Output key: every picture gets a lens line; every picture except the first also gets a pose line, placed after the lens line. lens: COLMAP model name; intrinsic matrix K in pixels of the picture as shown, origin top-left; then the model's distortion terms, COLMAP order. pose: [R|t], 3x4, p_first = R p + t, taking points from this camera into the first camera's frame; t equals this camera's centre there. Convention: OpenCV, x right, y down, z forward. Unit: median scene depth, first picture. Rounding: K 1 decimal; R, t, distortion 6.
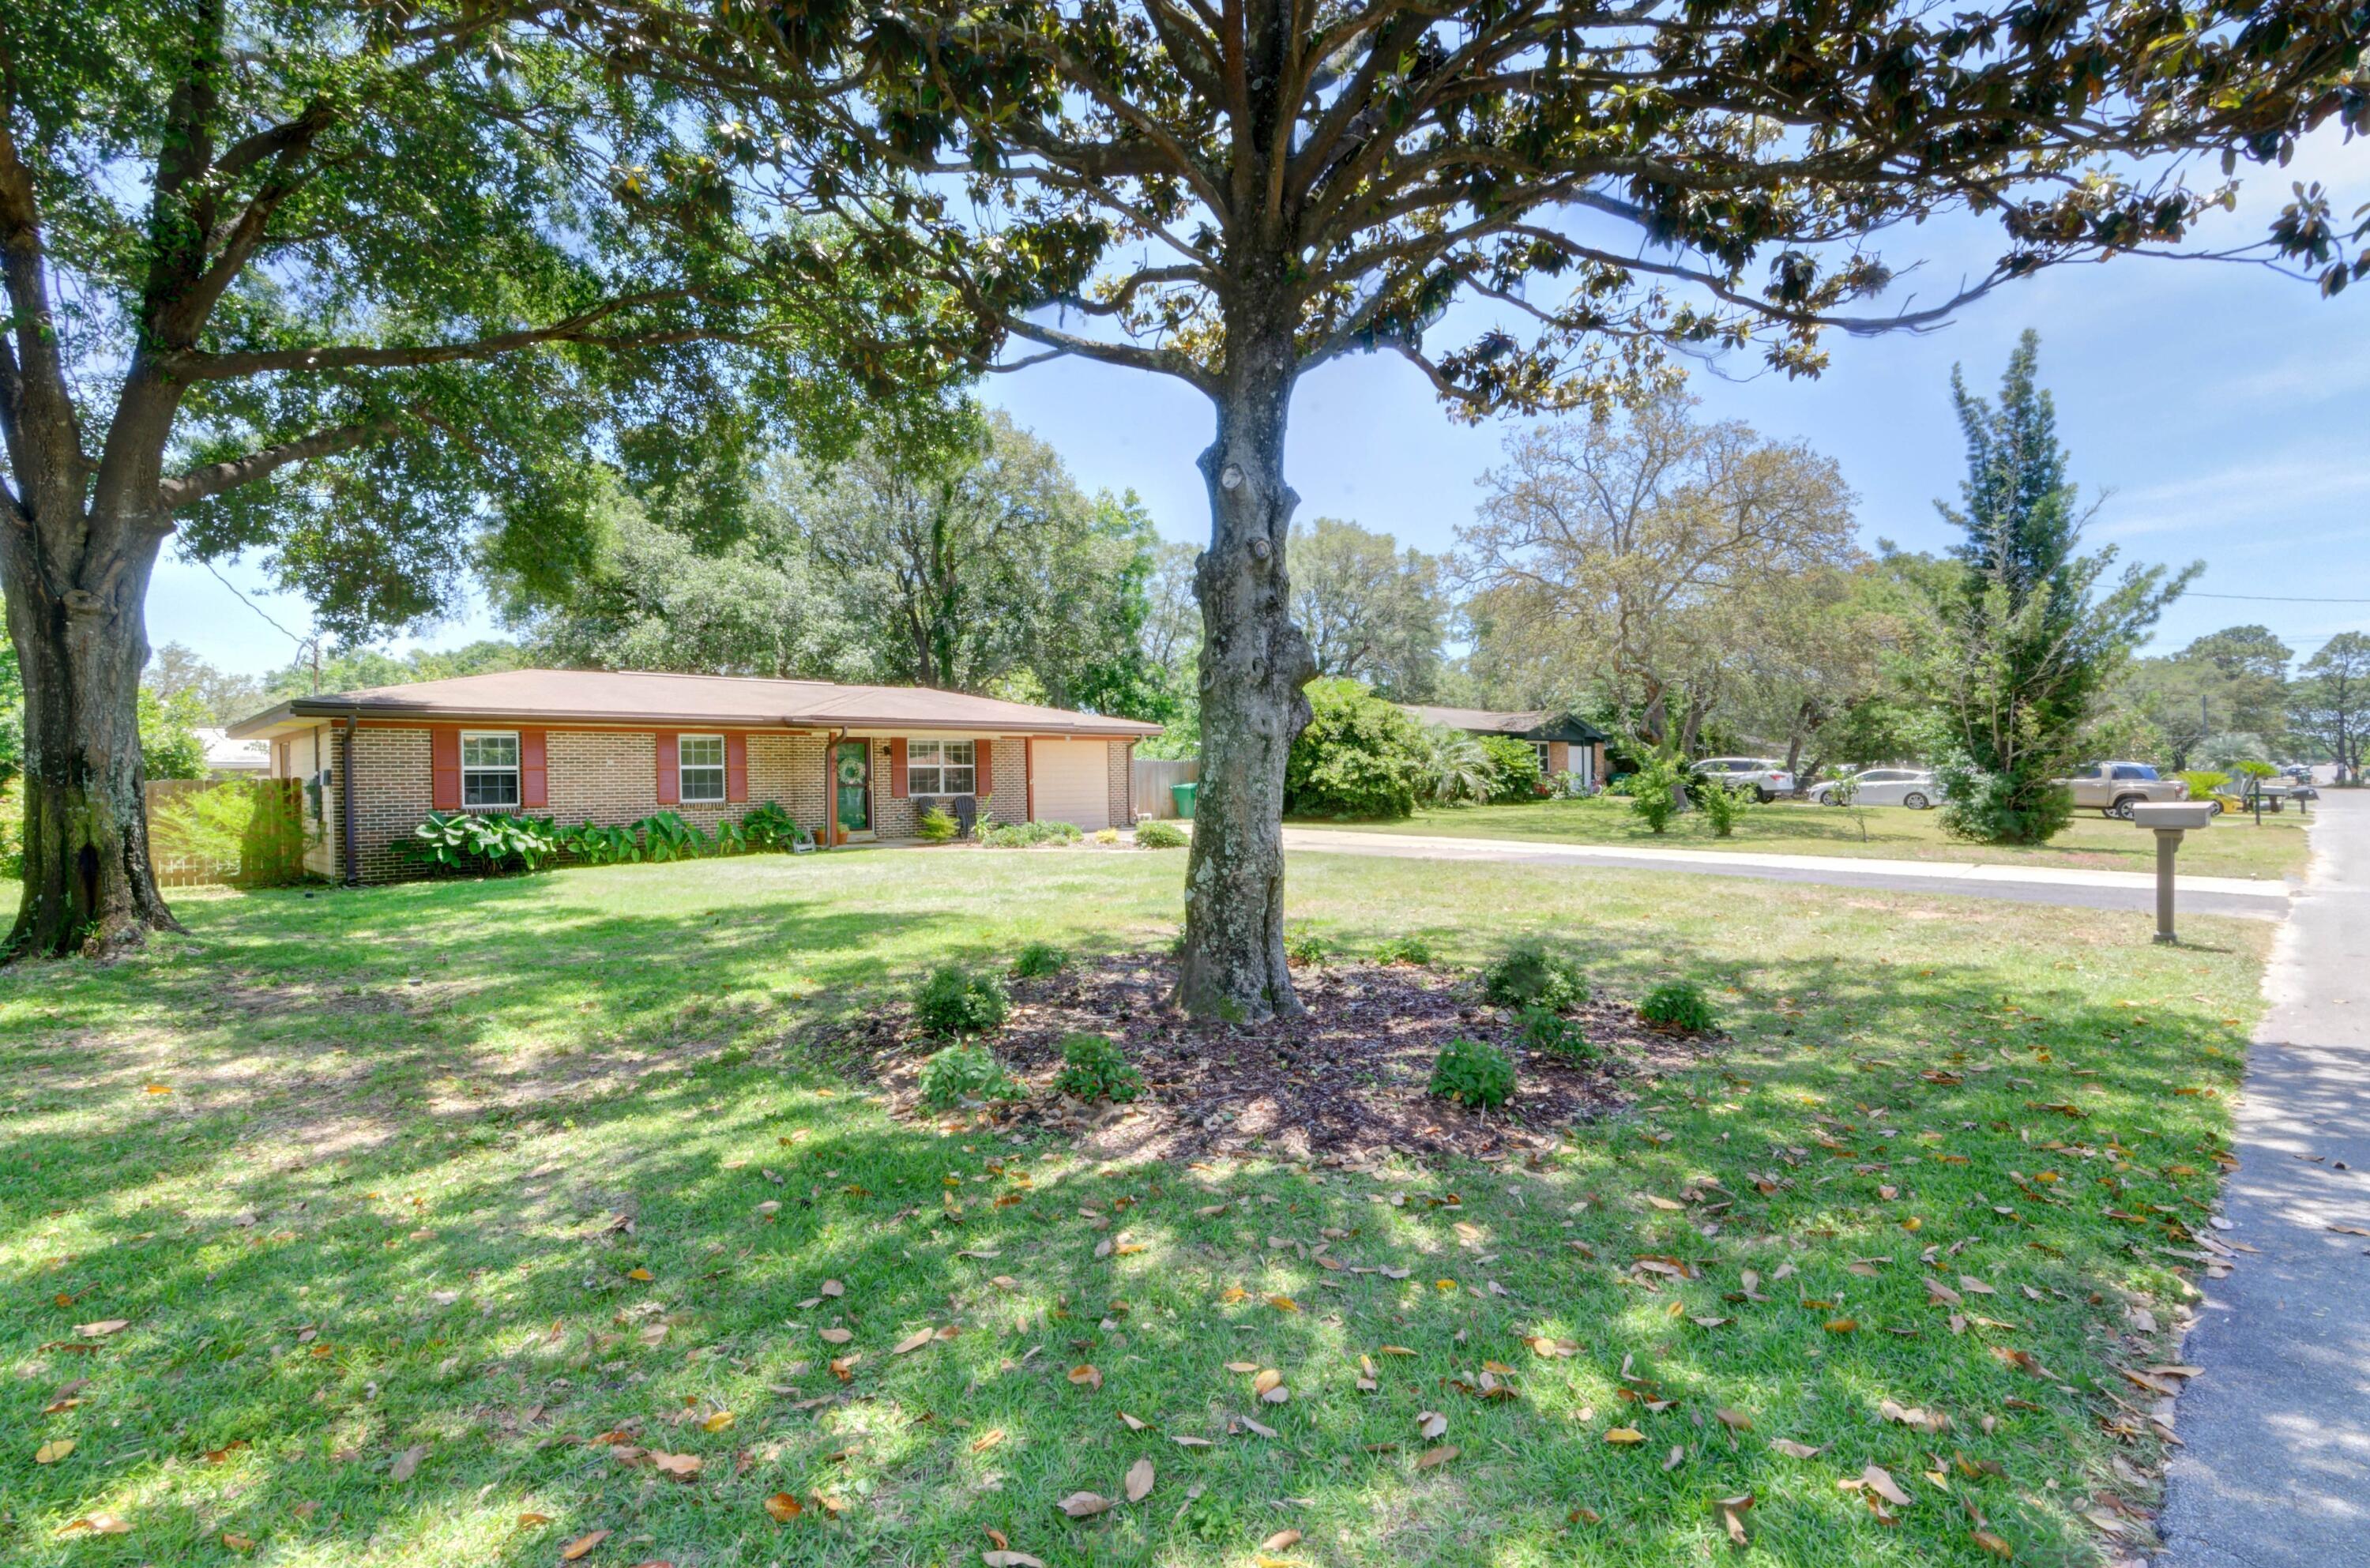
lens RADIAL K [[1155.4, 0, 1240.9], [0, 1155.4, 776.0], [0, 0, 1]] dist [0.003928, -0.000992]
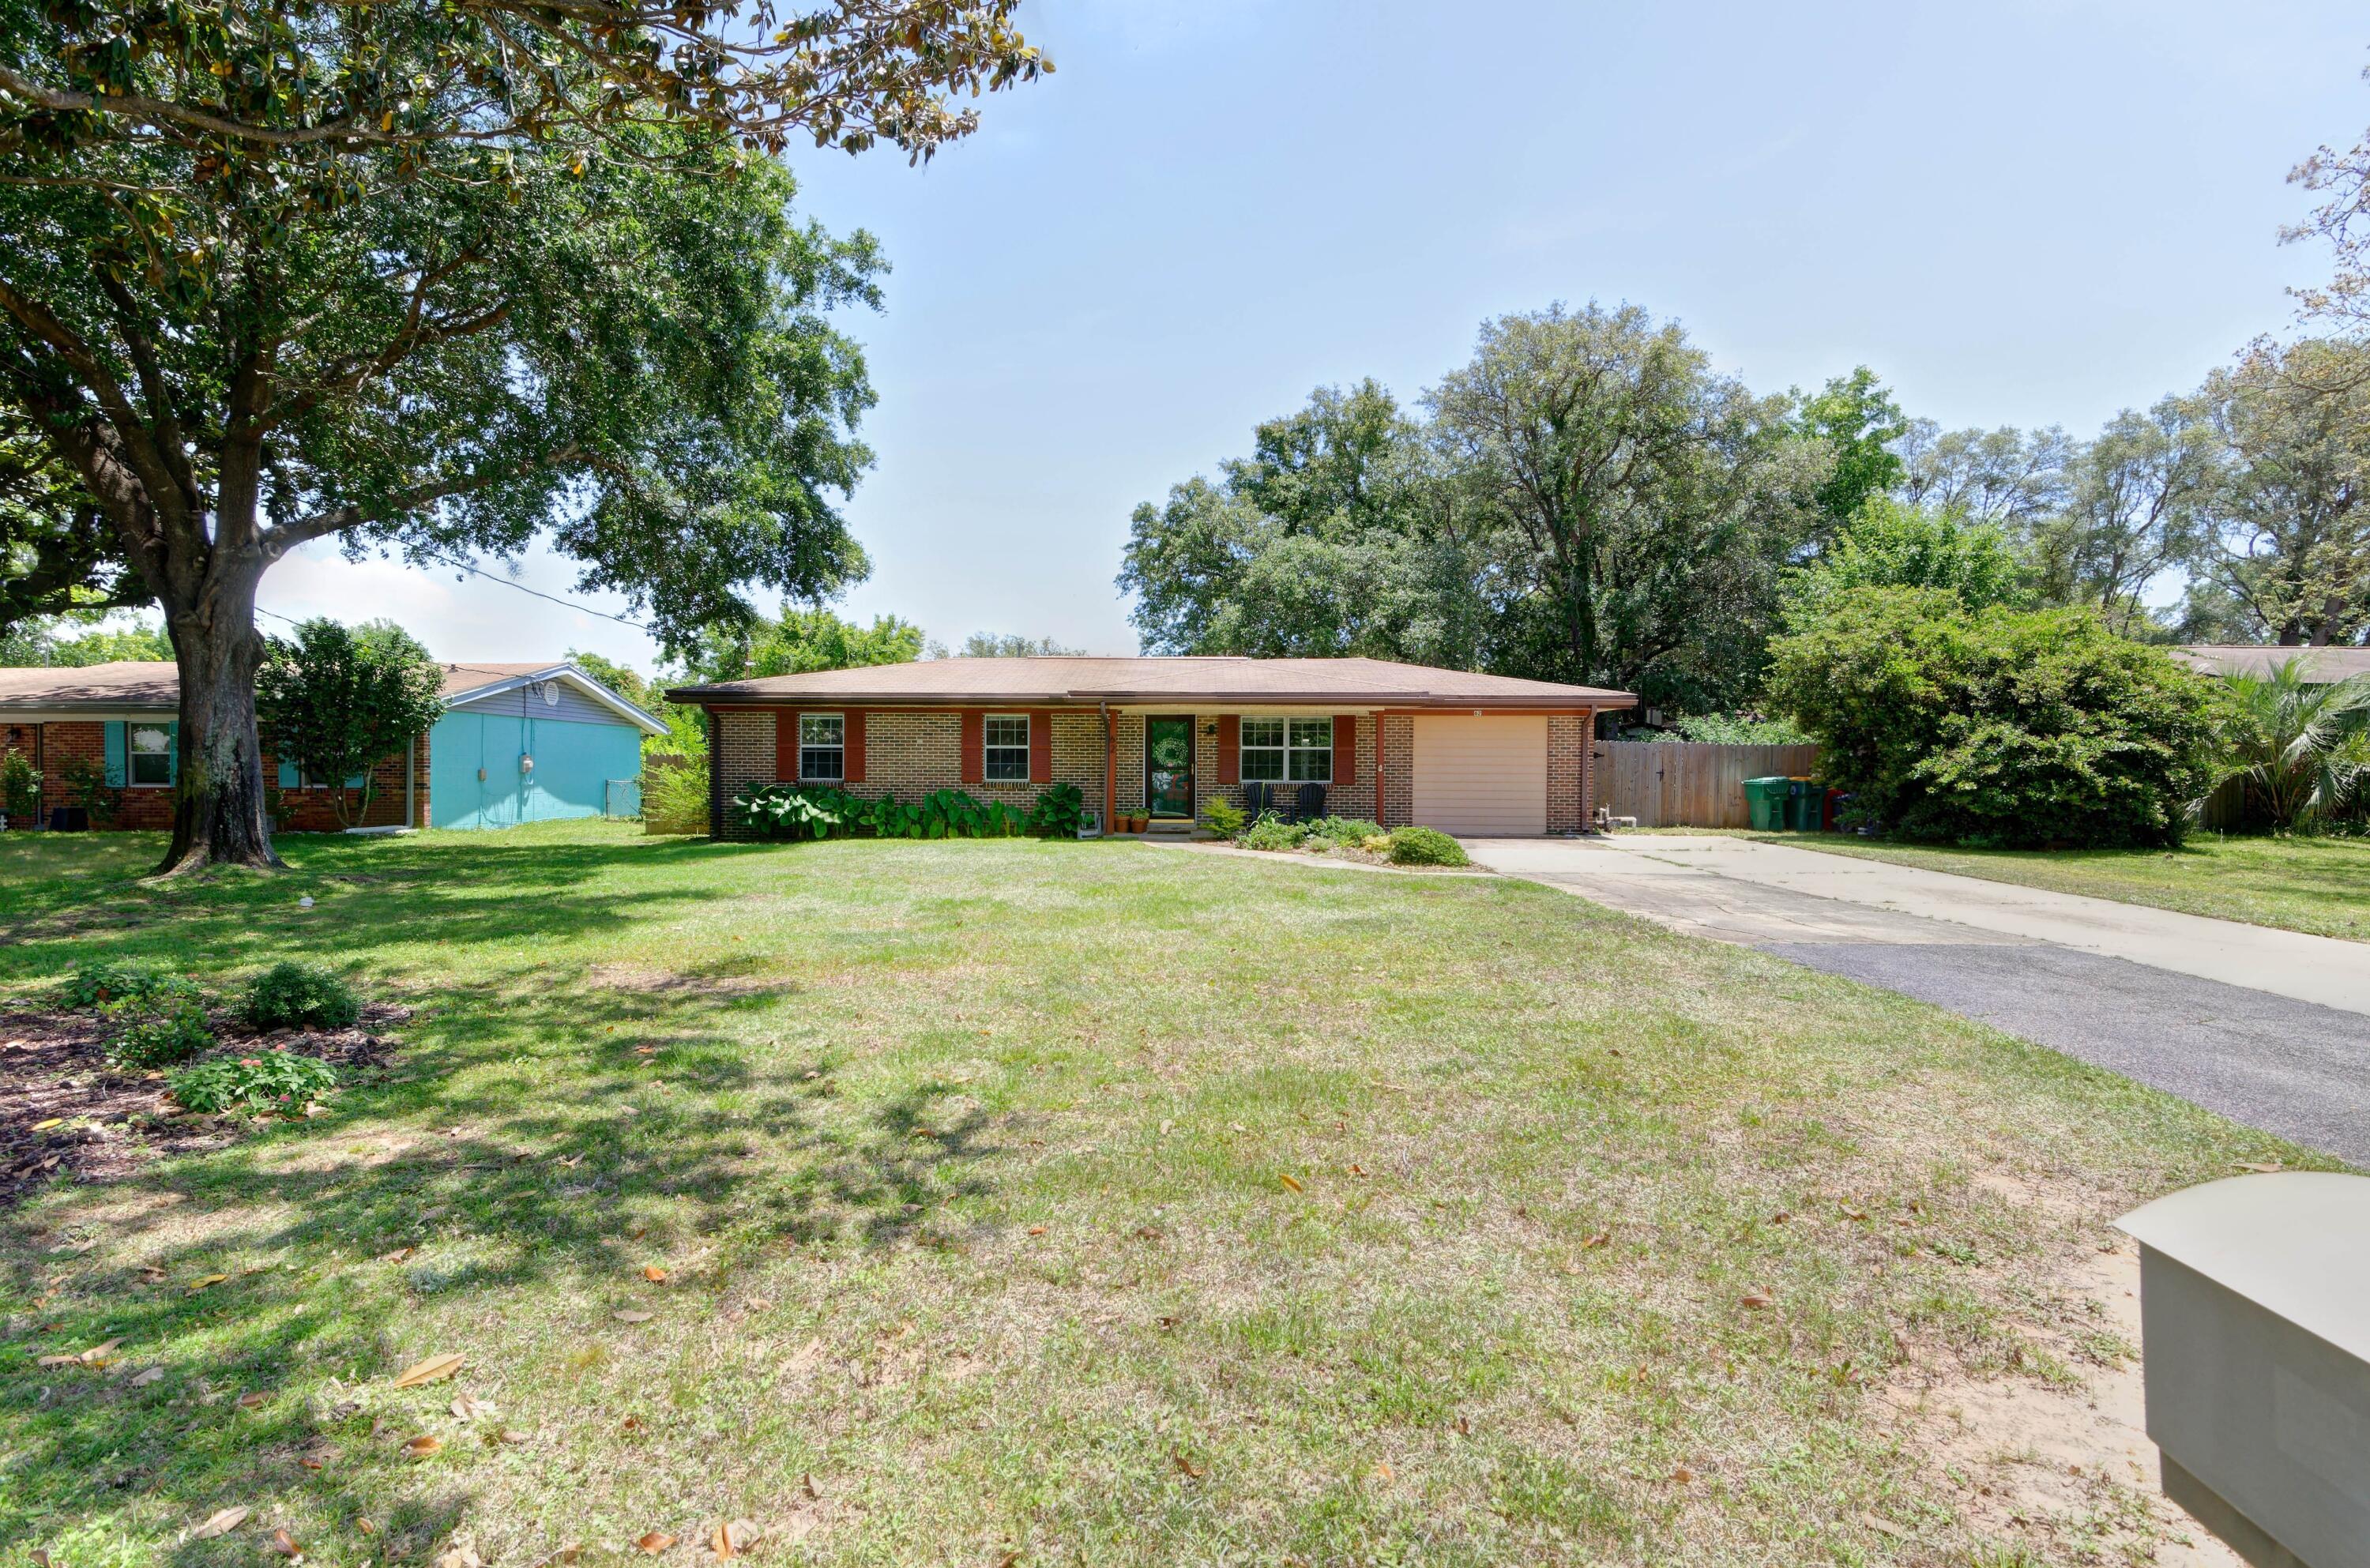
lens RADIAL K [[1155.4, 0, 1208.7], [0, 1155.4, 779.5], [0, 0, 1]] dist [0.003928, -0.000992]
pose [[0.666466, 0.024131, -0.745145, 0.330862], [-0.013834, 0.999704, 0.020001, -0.001499], [0.745407, -0.003022, 0.666603, 0.399689]]
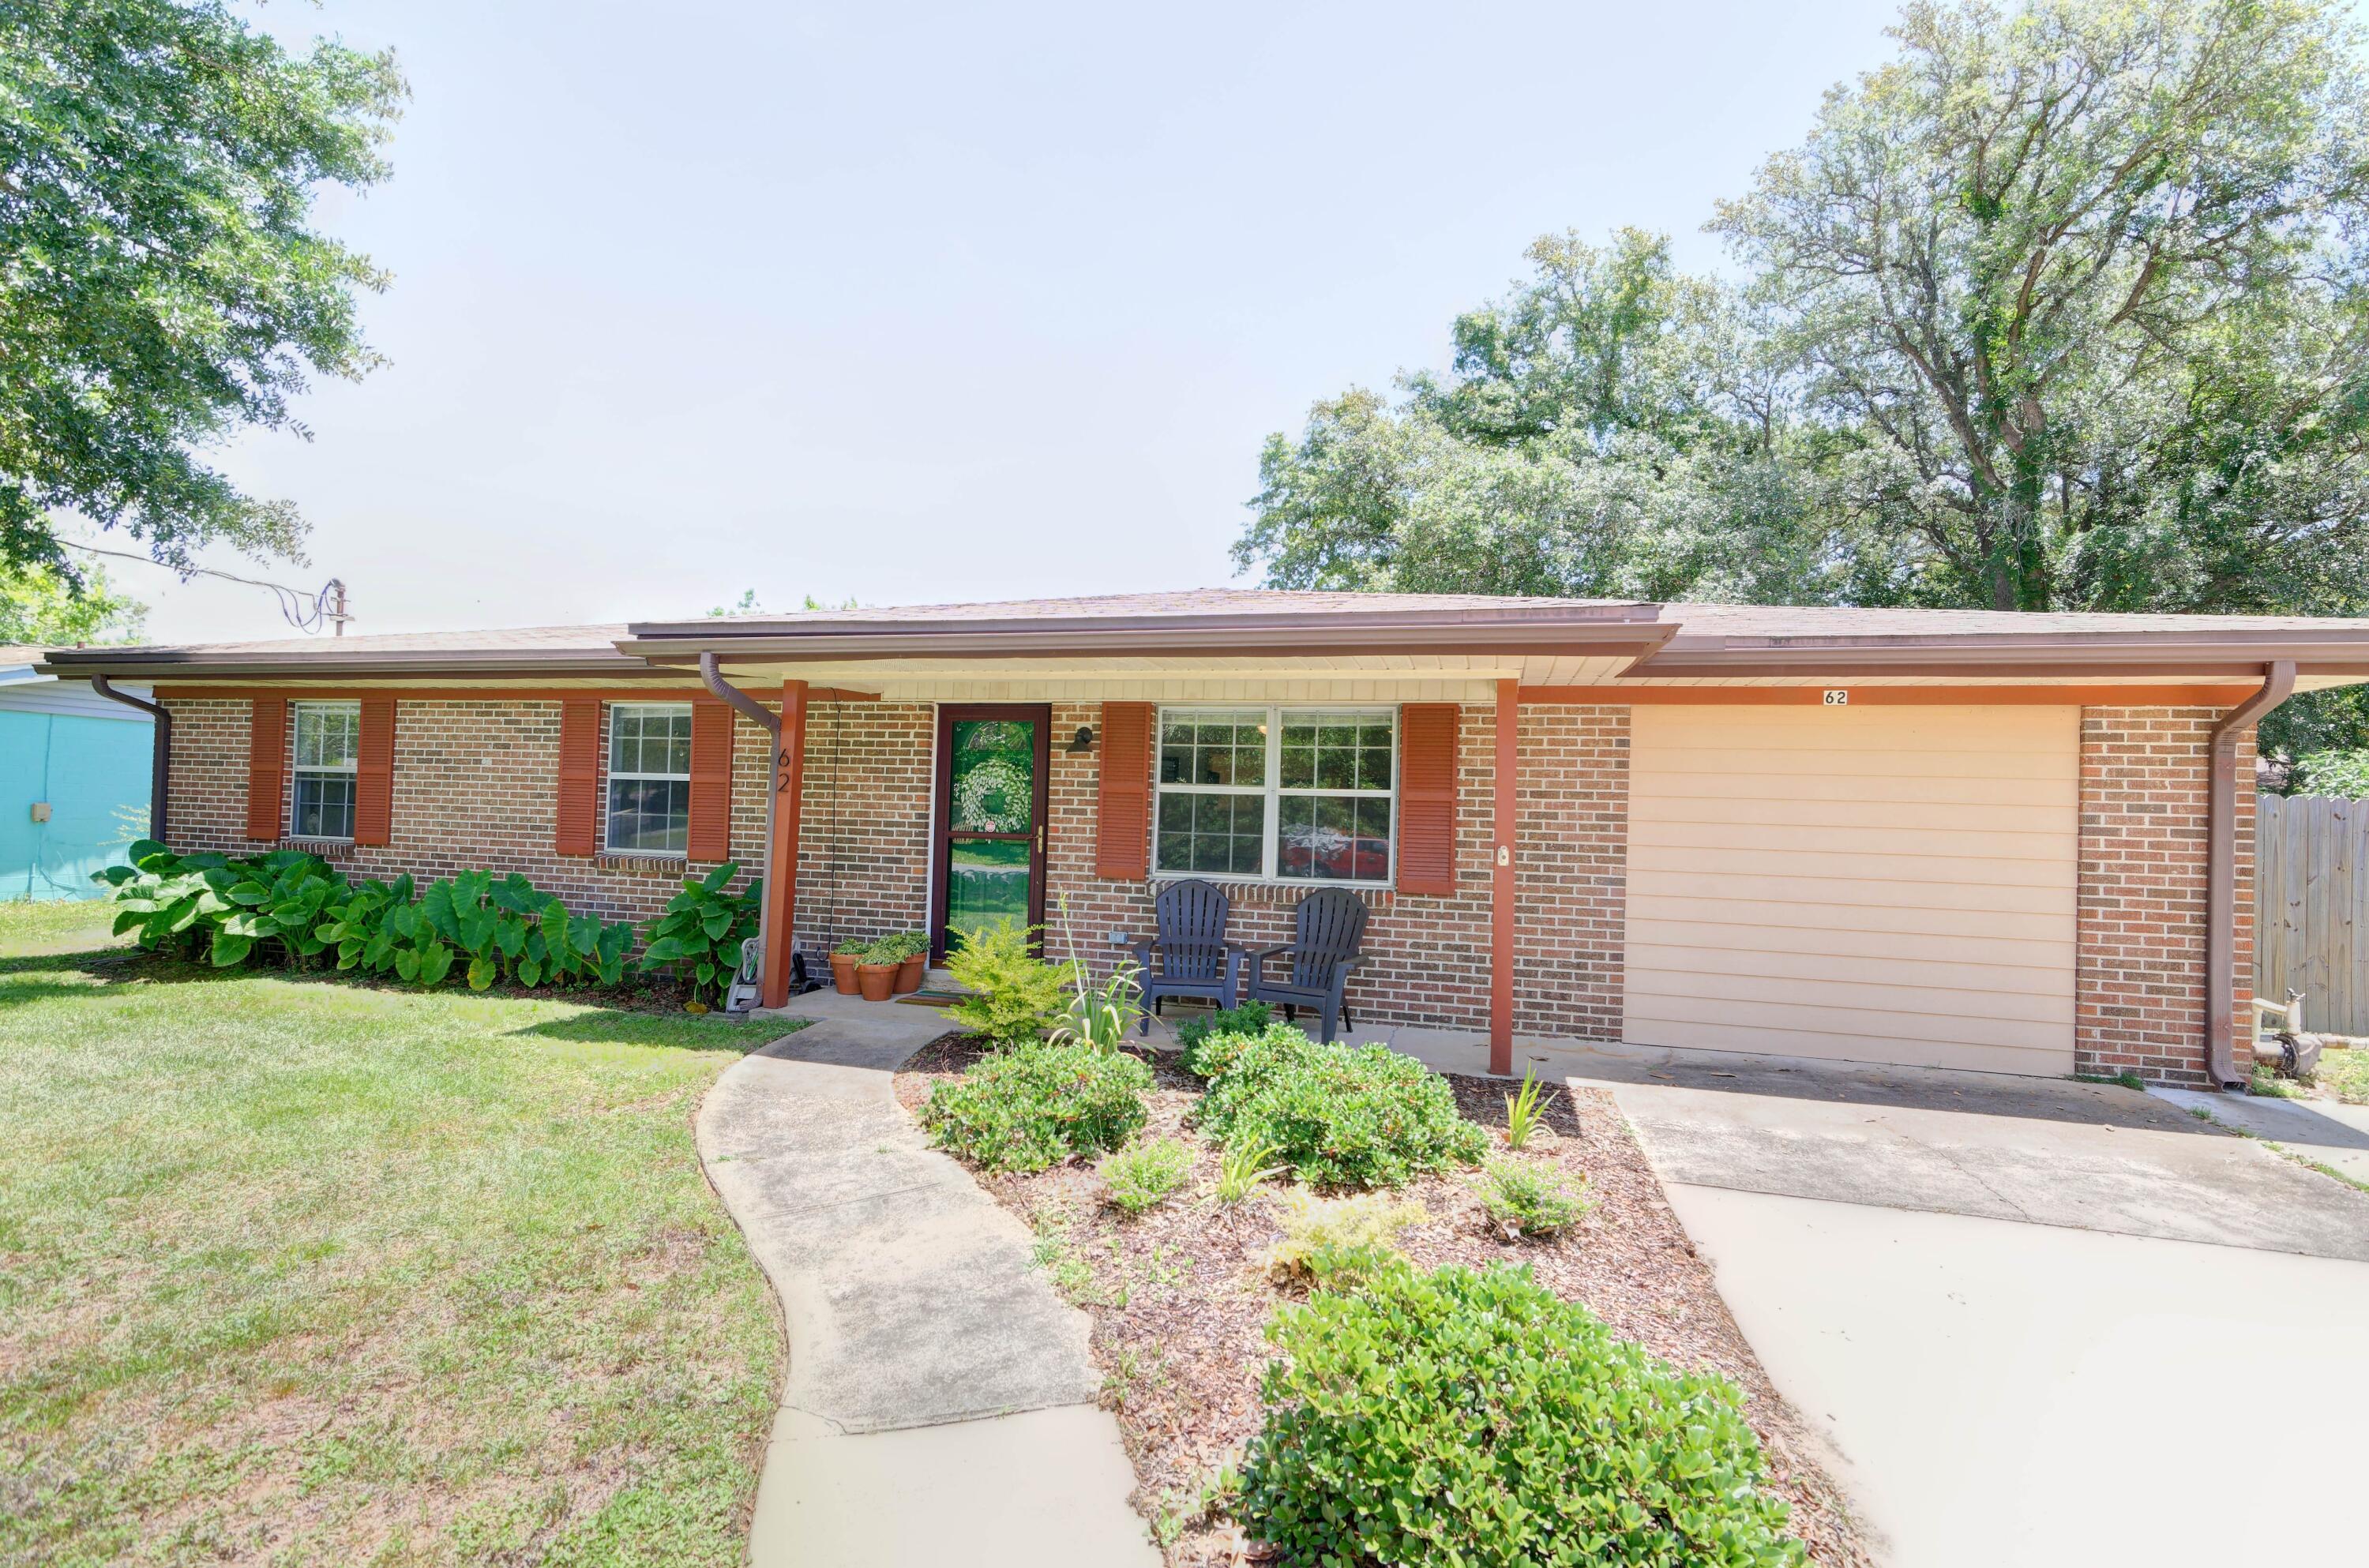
lens RADIAL K [[1154.9, 0, 1189.1], [0, 1154.9, 786.8], [0, 0, 1]] dist [0.003928, -0.000992]
pose [[0.450697, 0.005795, -0.892658, 0.014030], [-0.037172, 0.999233, -0.012281, -0.004848], [0.891903, 0.038717, 0.450567, 0.839849]]
